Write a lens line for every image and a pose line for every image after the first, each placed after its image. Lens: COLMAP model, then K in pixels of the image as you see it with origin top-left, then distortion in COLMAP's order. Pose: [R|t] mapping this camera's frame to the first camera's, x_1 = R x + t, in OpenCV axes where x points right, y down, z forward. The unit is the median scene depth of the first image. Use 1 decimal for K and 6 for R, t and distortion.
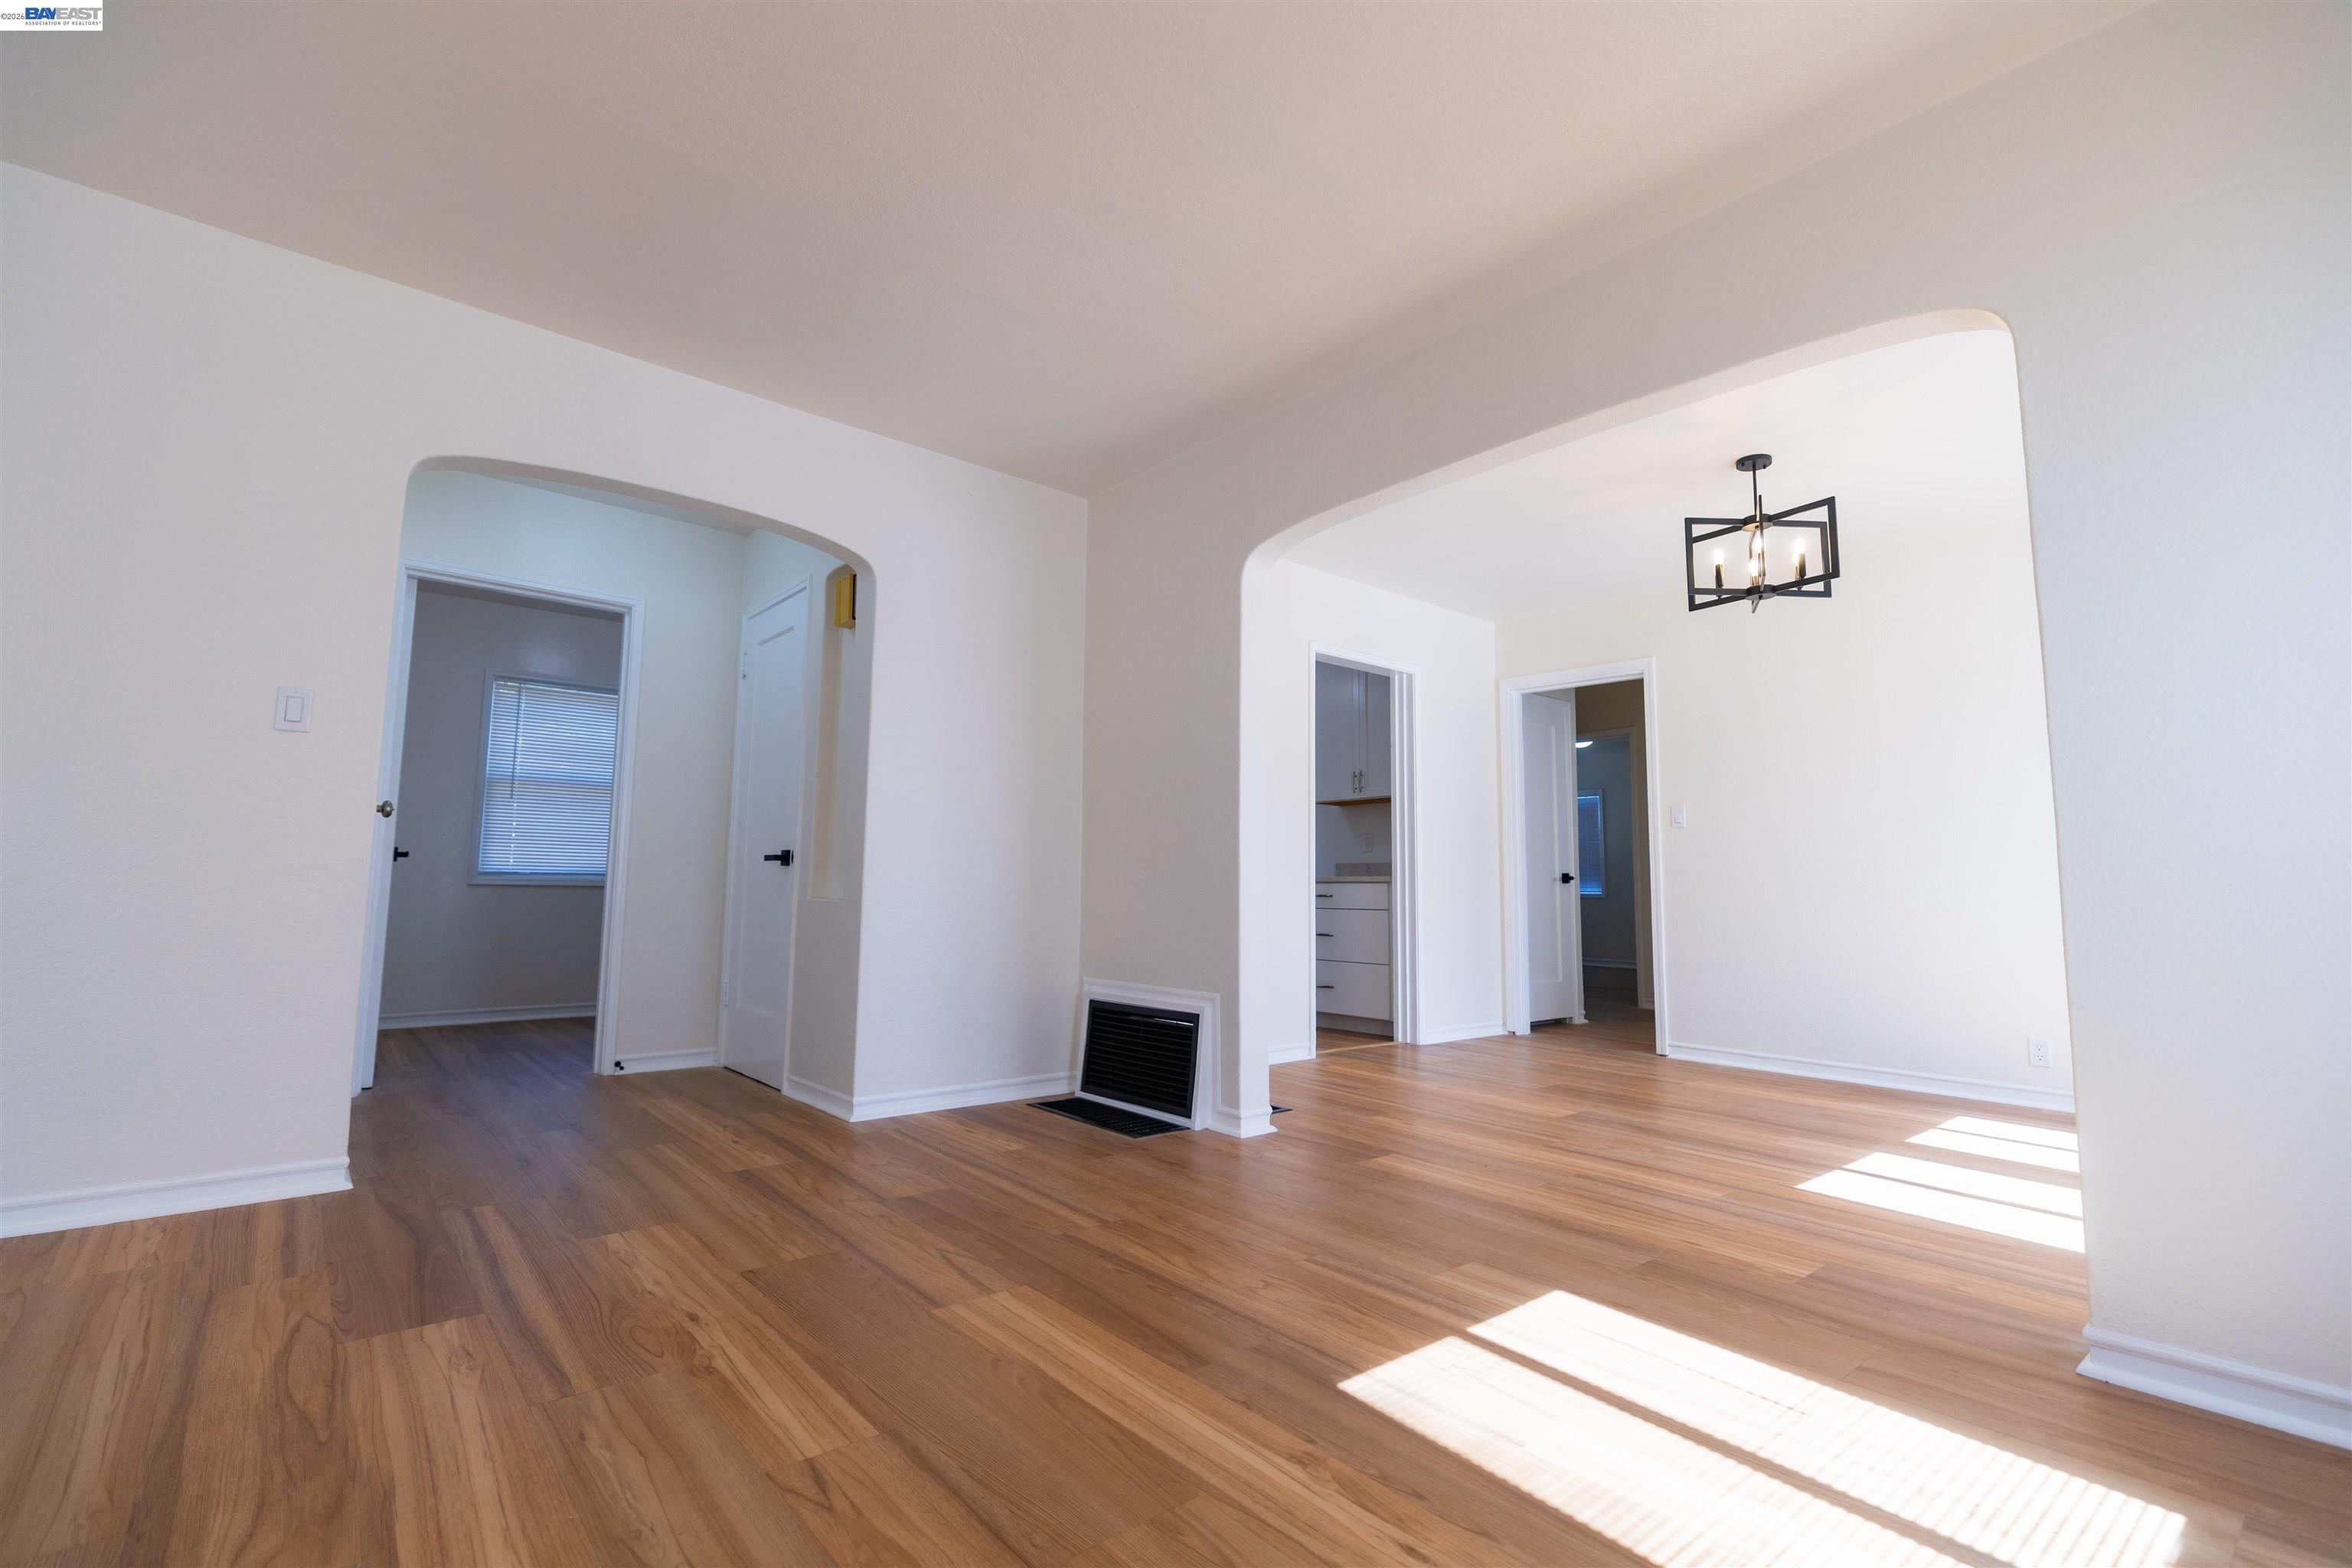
lens RADIAL K [[1046.0, 0, 1173.3], [0, 1046.0, 777.8], [0, 0, 1]] dist [0.003735, -0.000386]
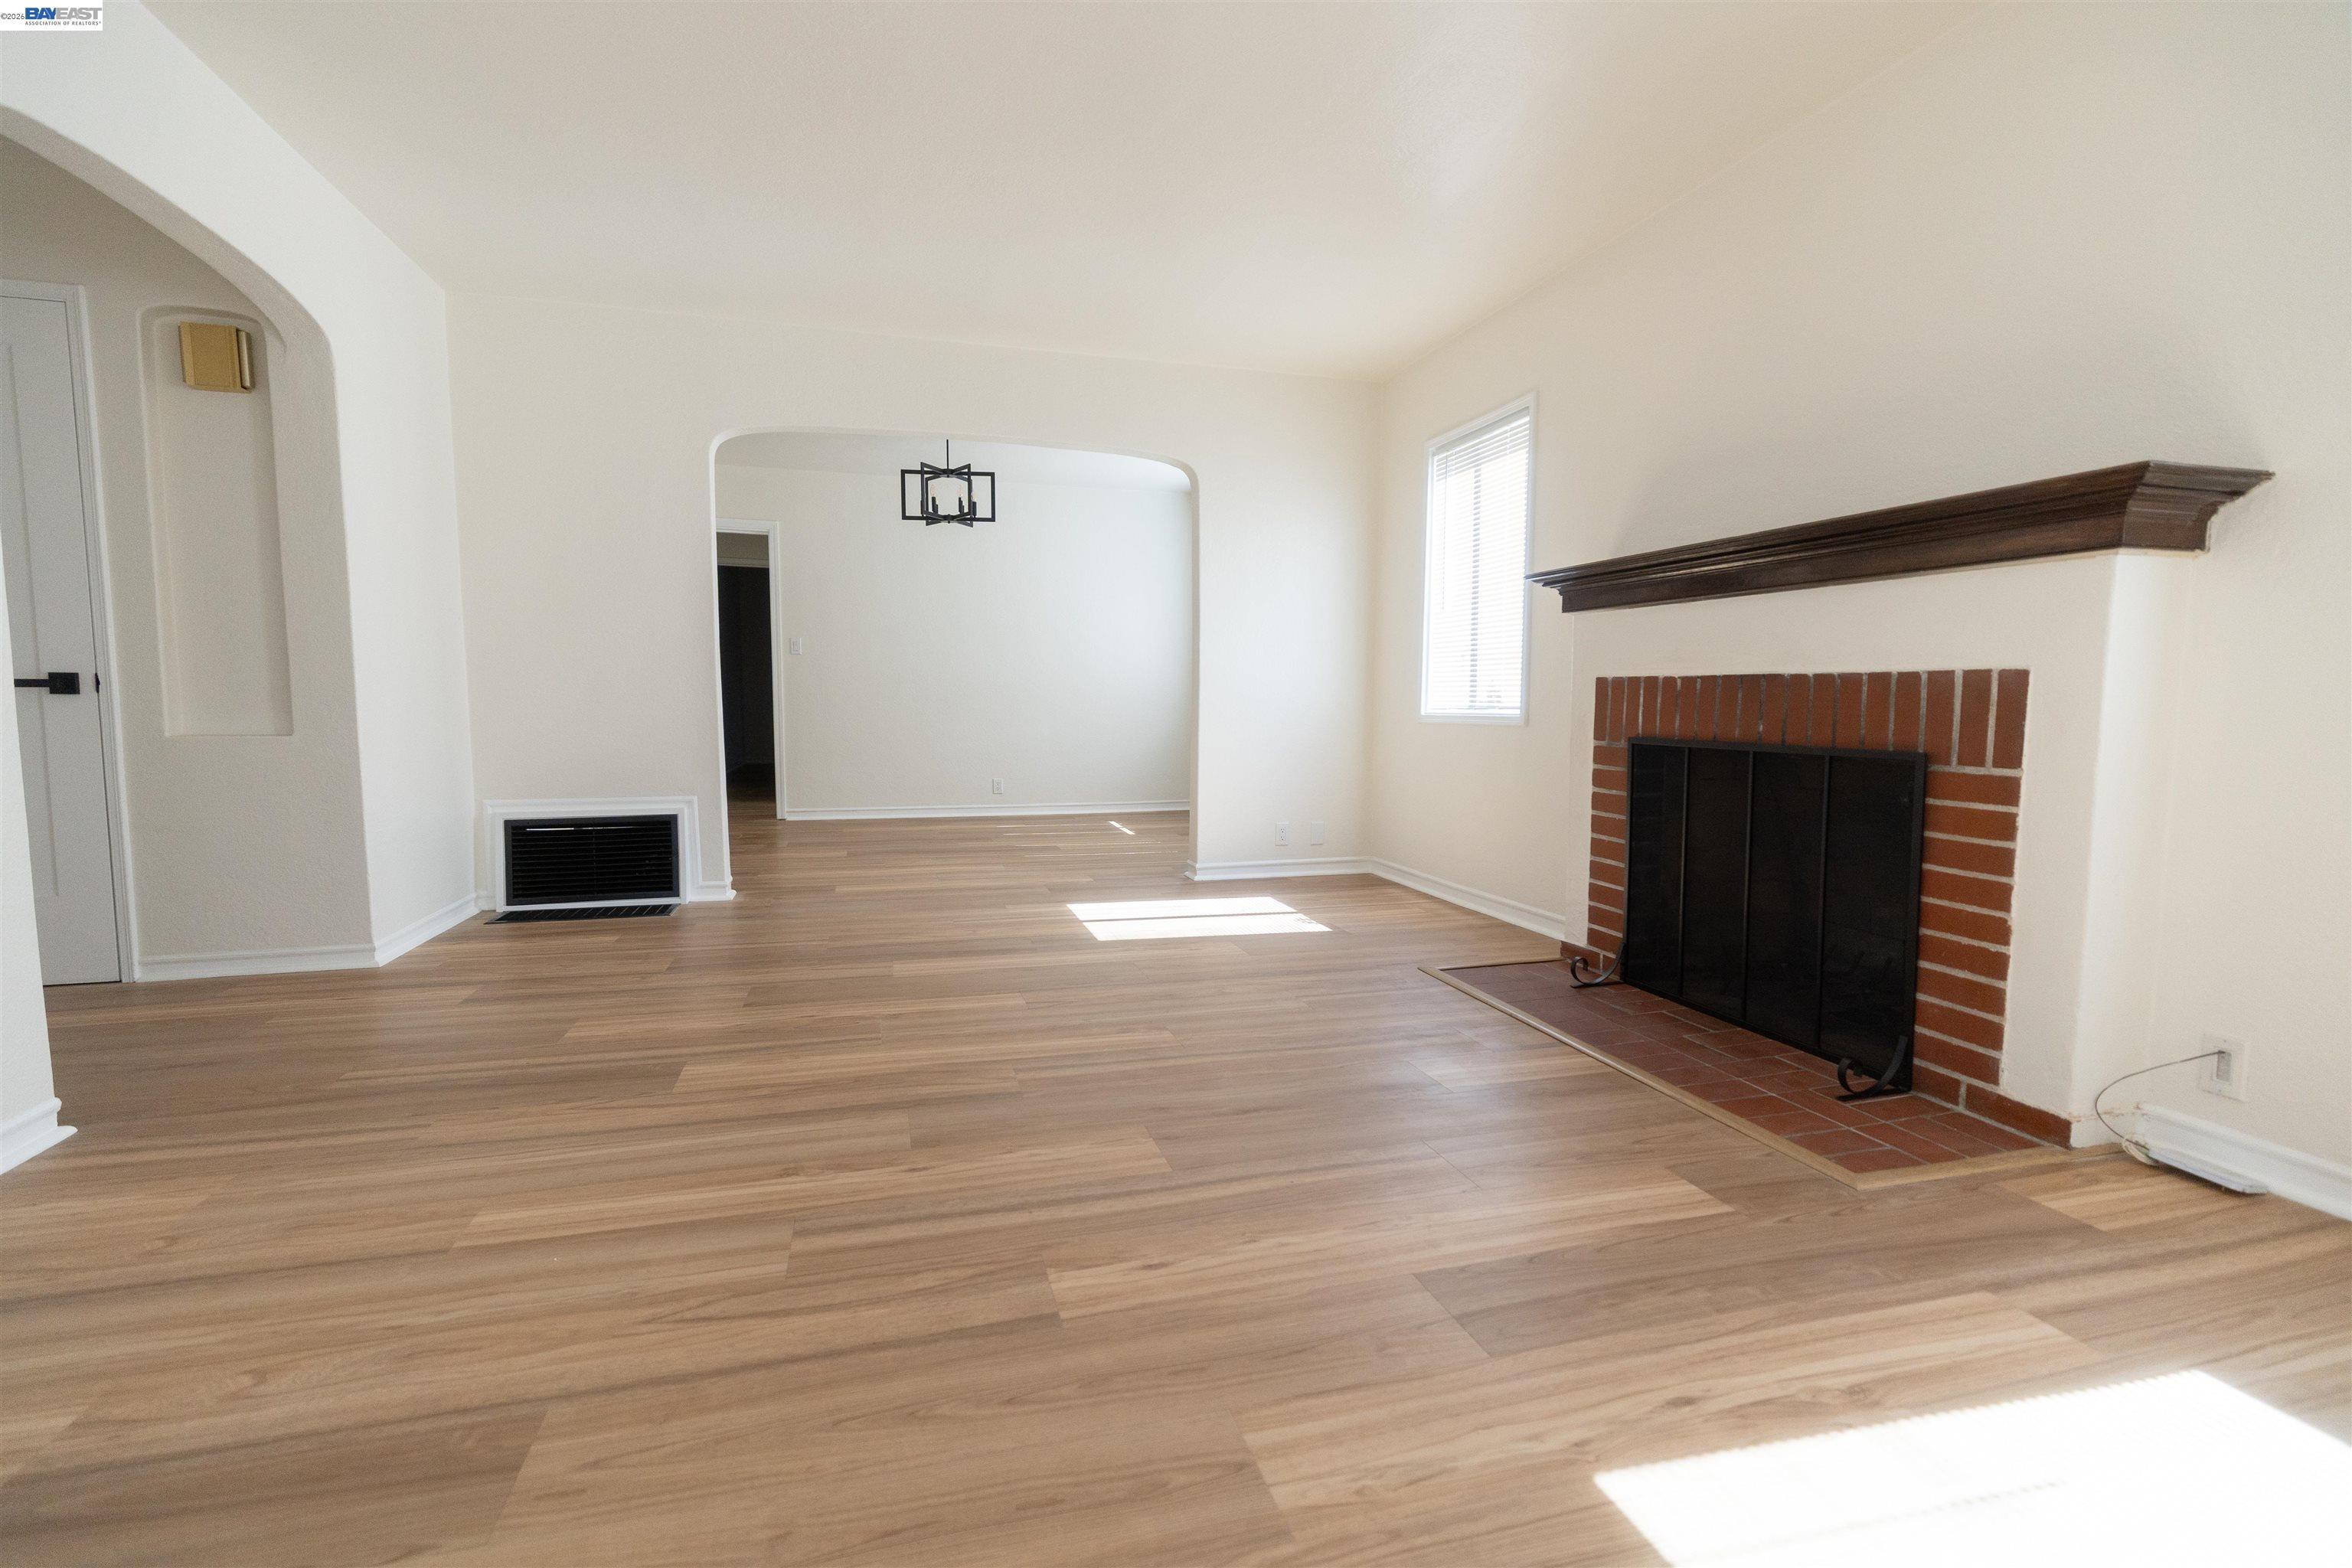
lens RADIAL K [[1046.0, 0, 1165.8], [0, 1046.0, 776.5], [0, 0, 1]] dist [0.003735, -0.000386]
pose [[0.413931, -0.083845, 0.906439, -1.672528], [-0.092962, 0.986650, 0.133716, -0.067408], [-0.905549, -0.139613, 0.400611, -0.003047]]
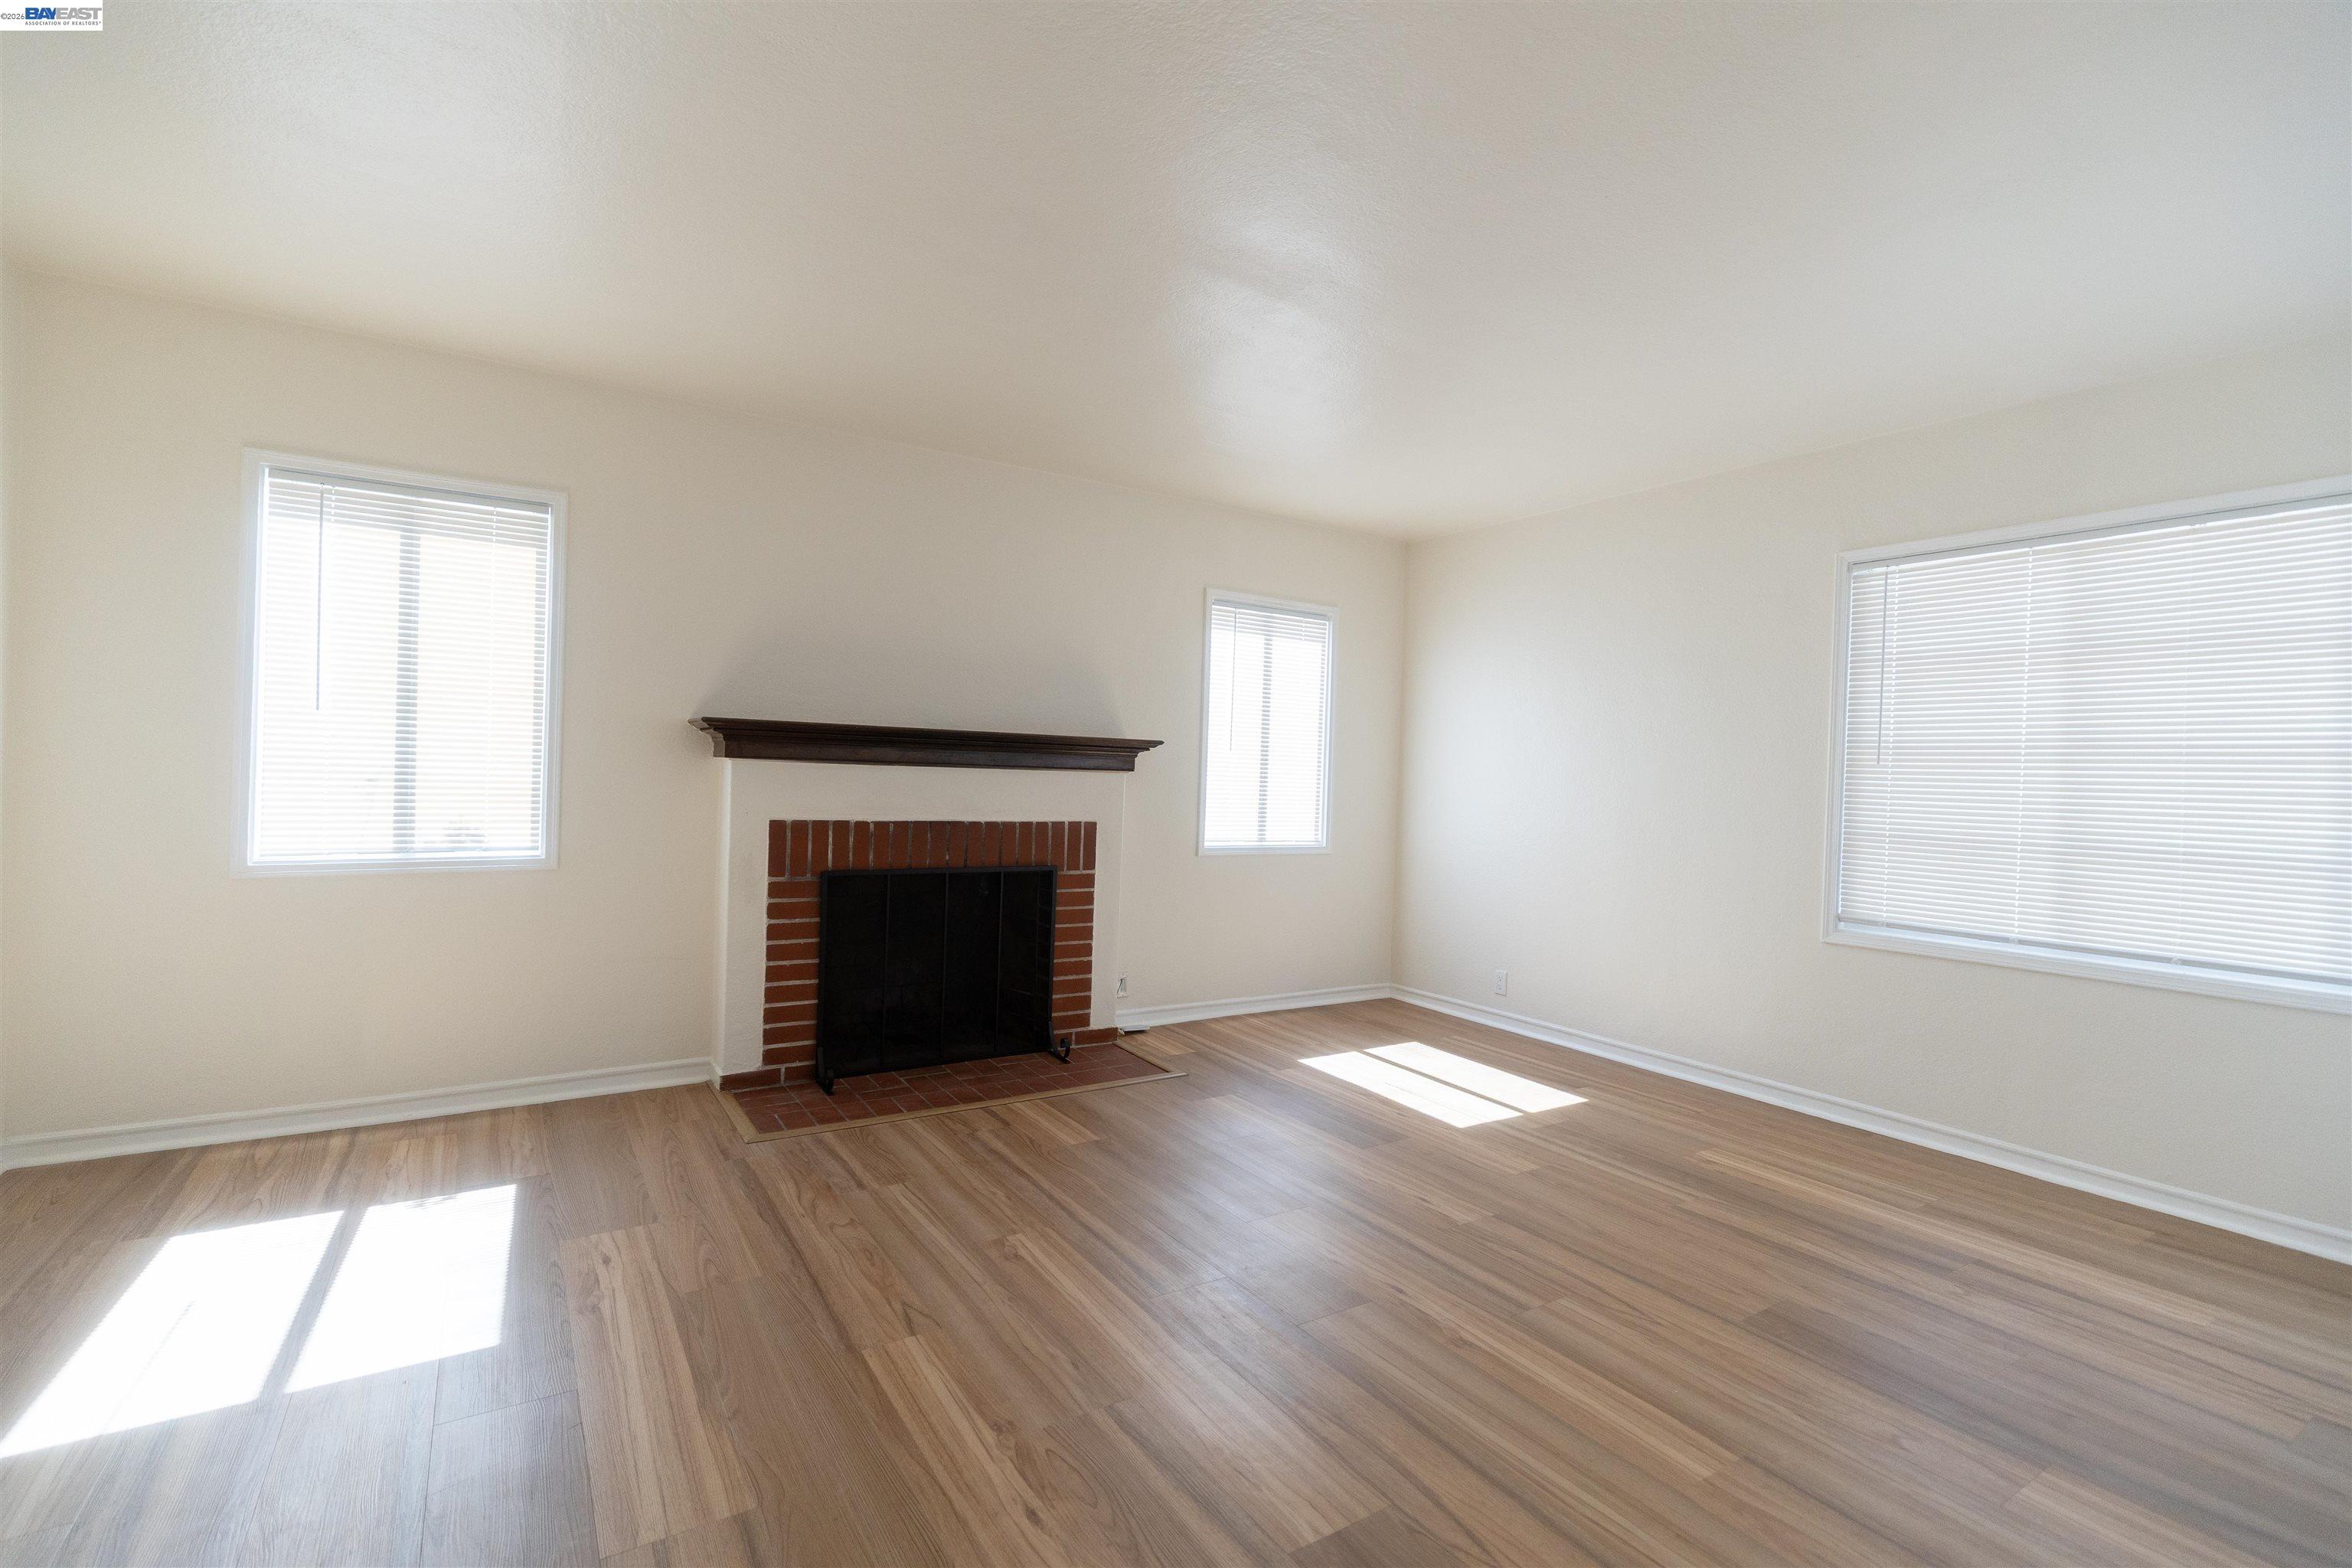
lens RADIAL K [[1046.0, 0, 1164.7], [0, 1046.0, 772.5], [0, 0, 1]] dist [0.003735, -0.000386]
pose [[-0.989320, -0.046002, 0.138310, -0.697012], [-0.060443, 0.992937, -0.102094, 0.006503], [-0.132637, -0.109363, -0.985113, 2.008282]]
